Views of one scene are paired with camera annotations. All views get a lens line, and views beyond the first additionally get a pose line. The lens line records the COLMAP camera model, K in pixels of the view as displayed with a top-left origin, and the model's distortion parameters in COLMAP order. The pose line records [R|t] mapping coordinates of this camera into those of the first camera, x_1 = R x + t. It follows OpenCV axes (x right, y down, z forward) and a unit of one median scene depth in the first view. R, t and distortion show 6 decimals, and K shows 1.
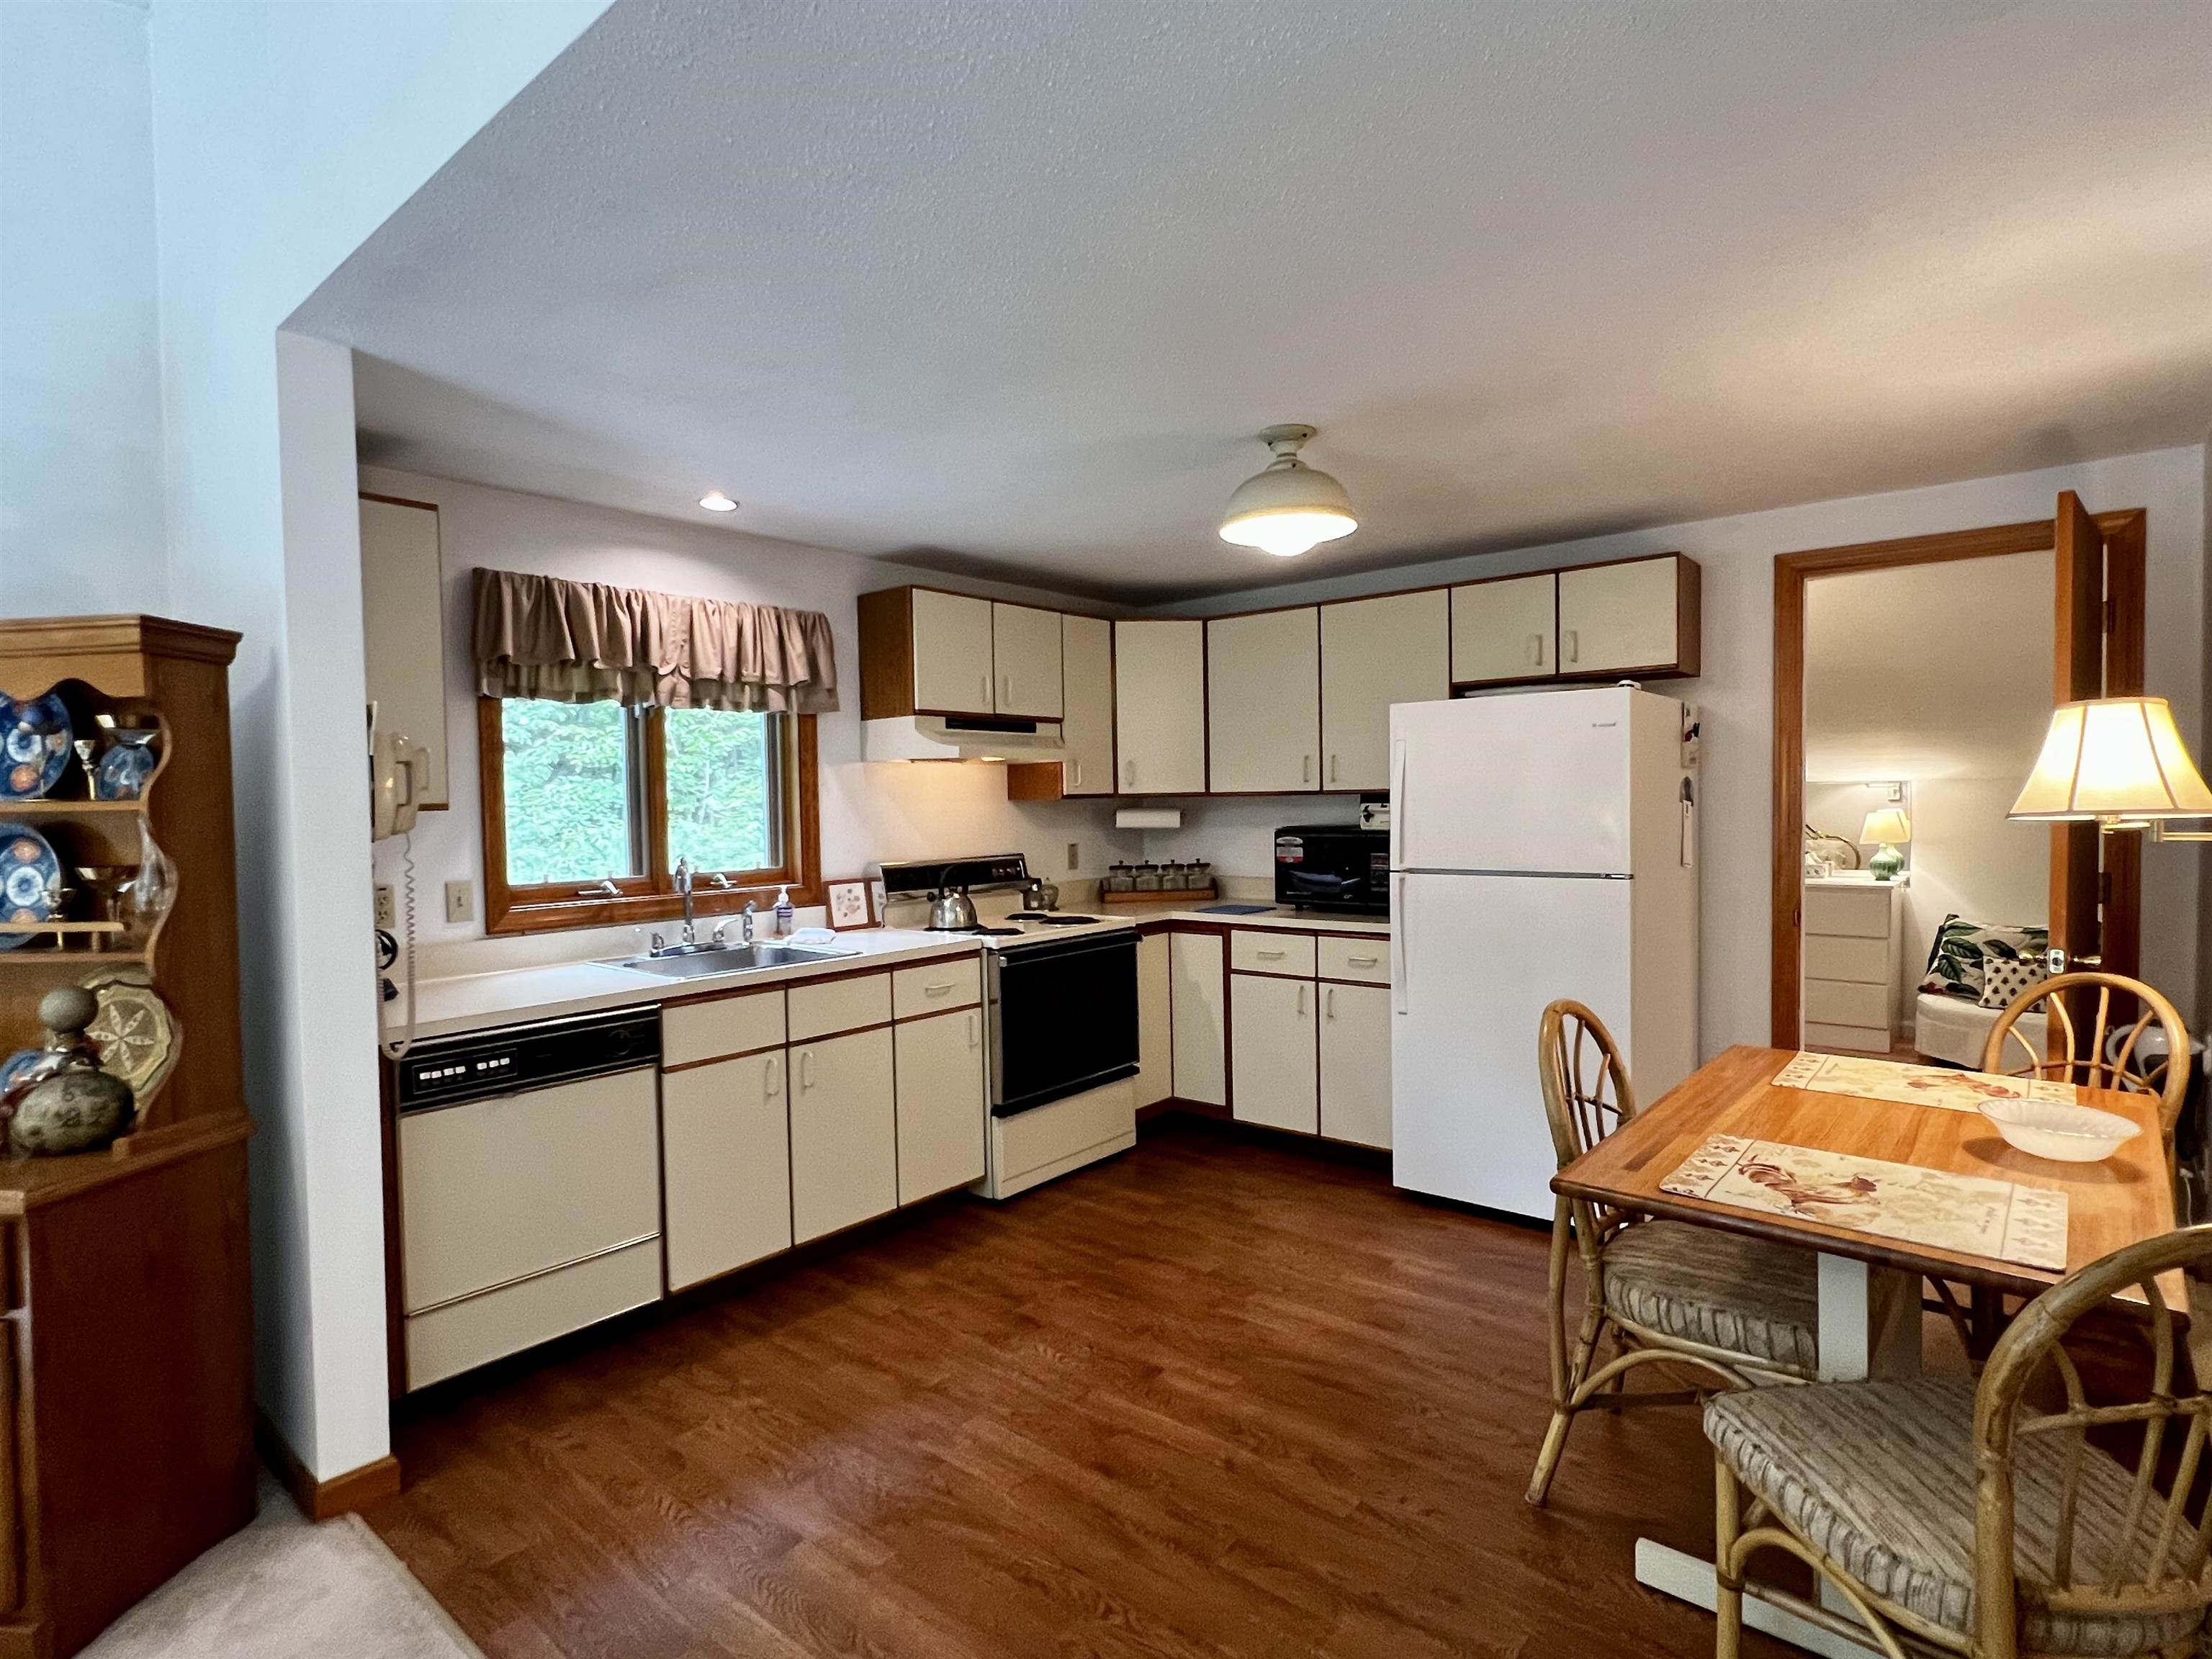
lens RADIAL K [[1141.6, 0, 1102.0], [0, 1141.6, 828.8], [0, 0, 1]] dist [0.007035, -0.000147]
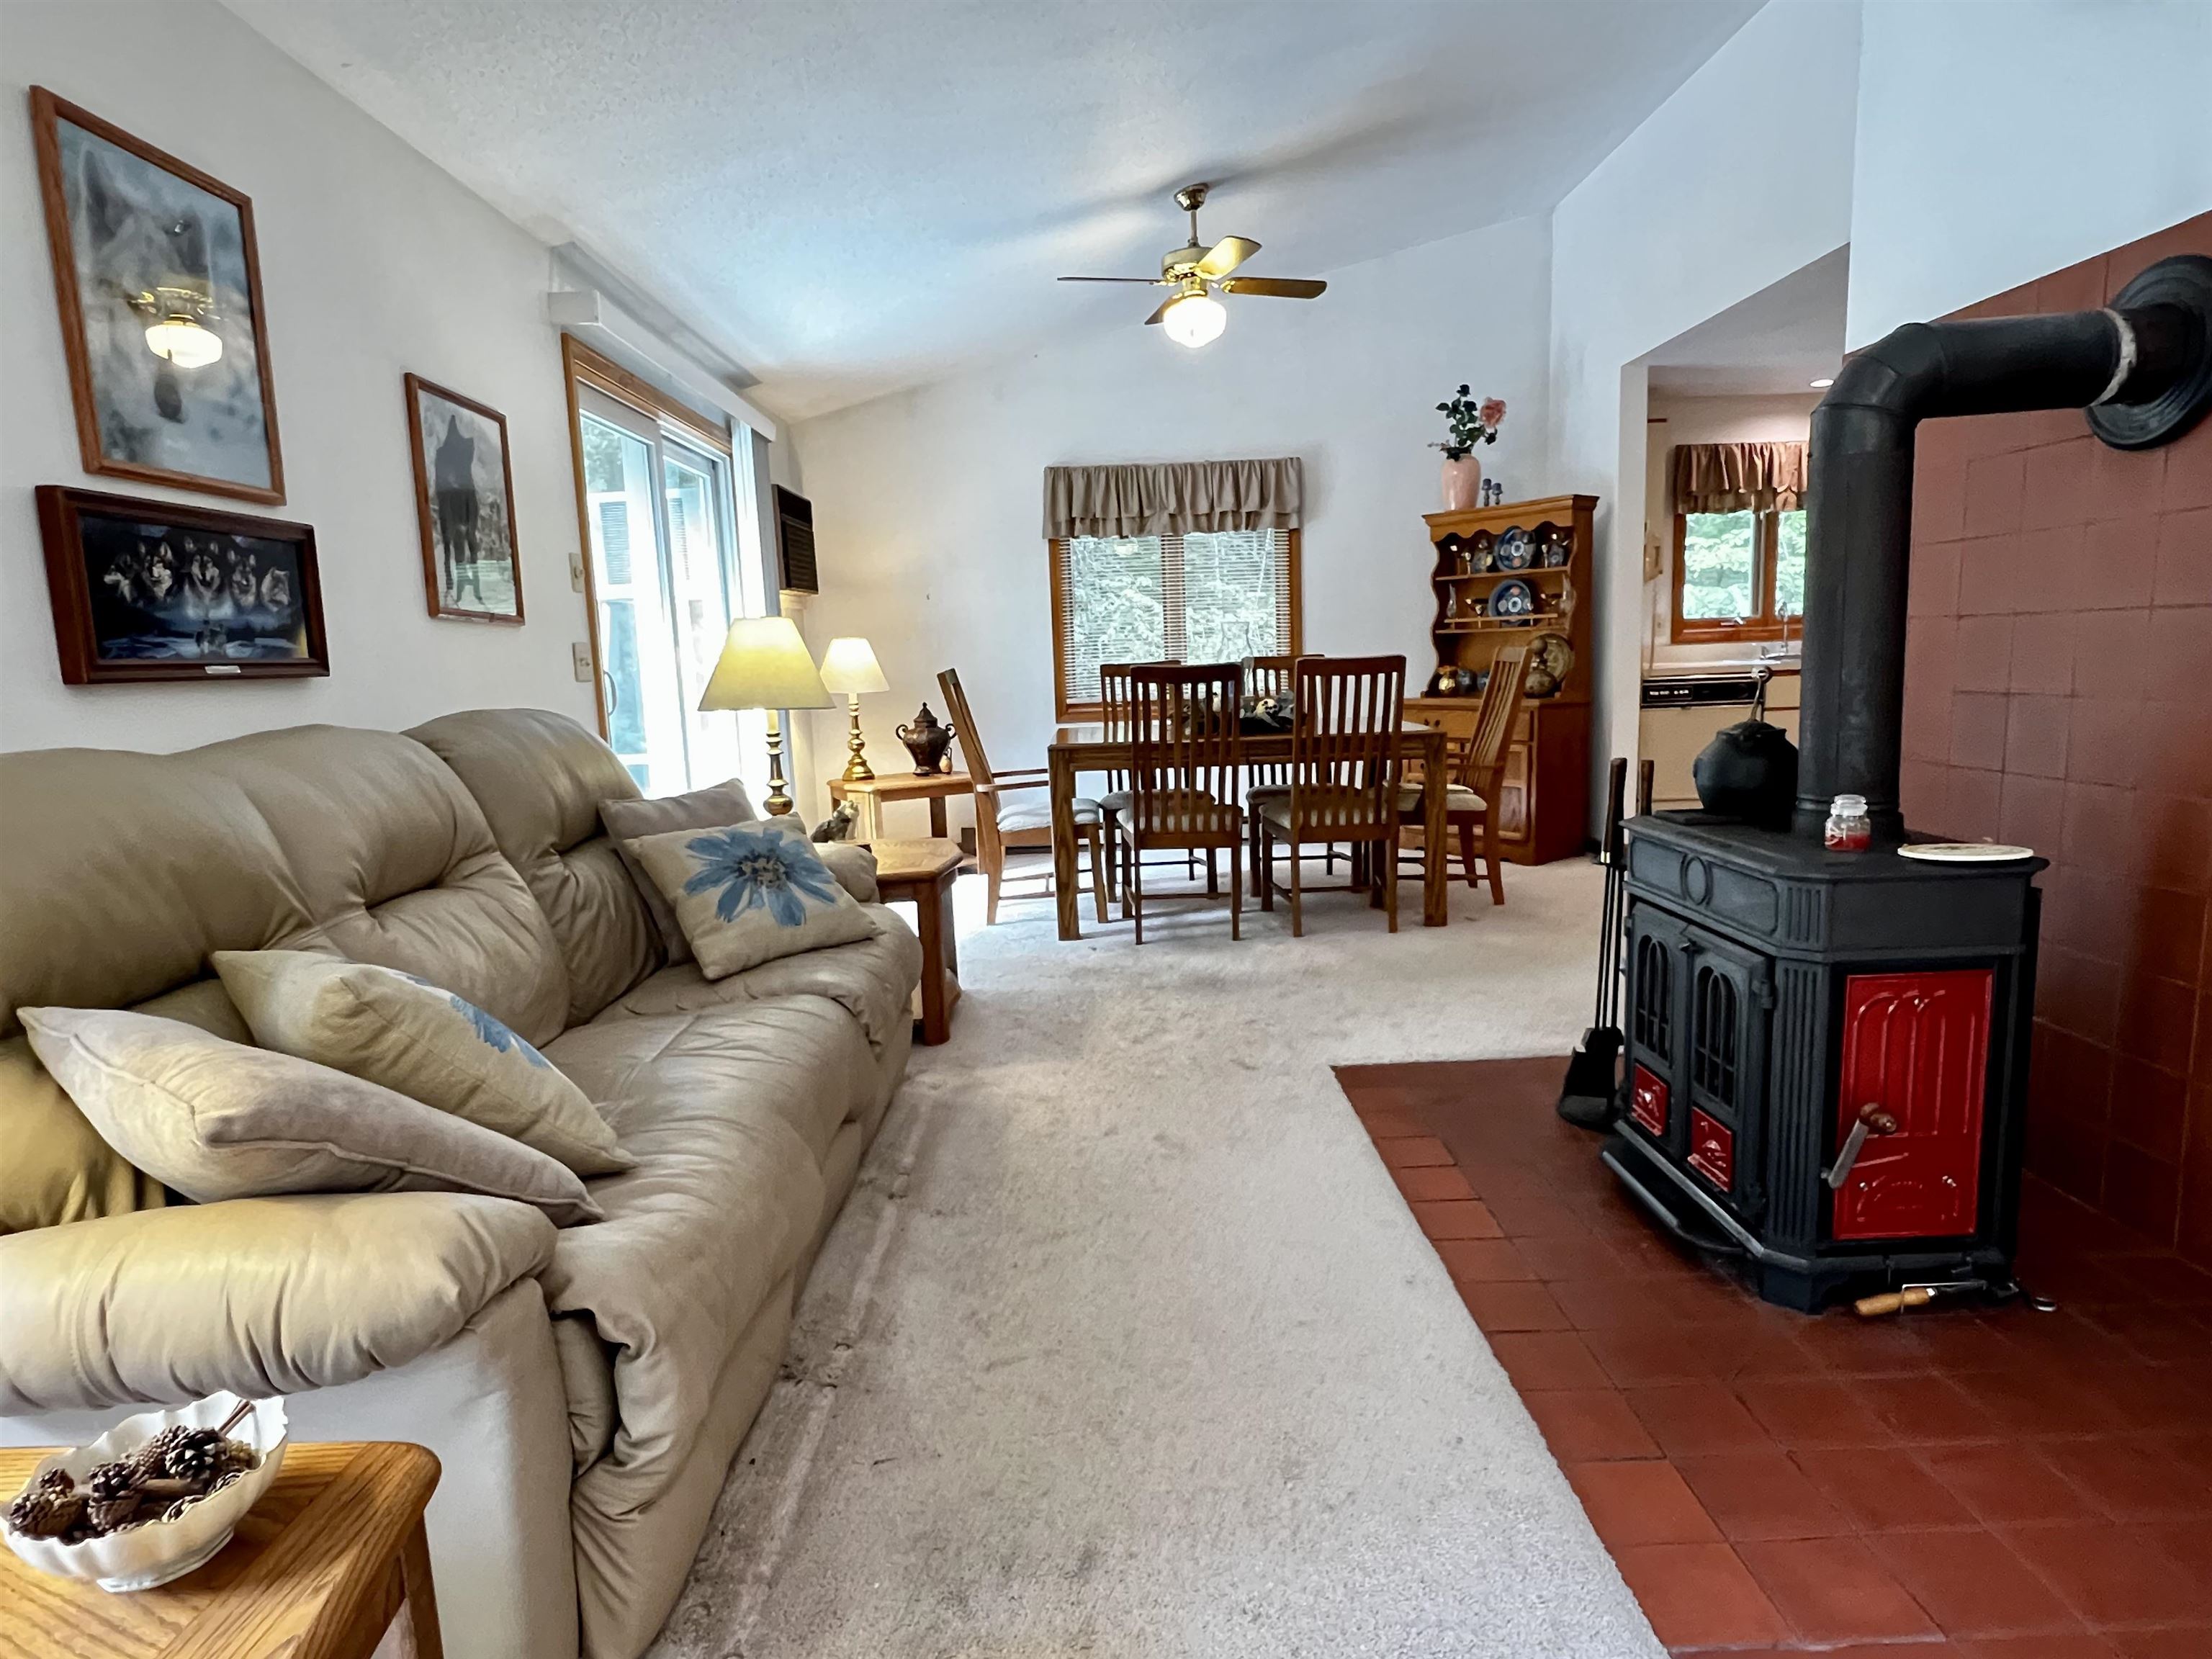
lens RADIAL K [[1216.1, 0, 1115.6], [0, 1216.1, 832.2], [0, 0, 1]] dist [-0.002672, -0.002699]
pose [[0.656737, 0.104314, -0.746870, 0.359499], [0.003711, 0.989928, 0.141524, 0.103858], [0.754111, -0.095716, 0.649735, -0.942564]]
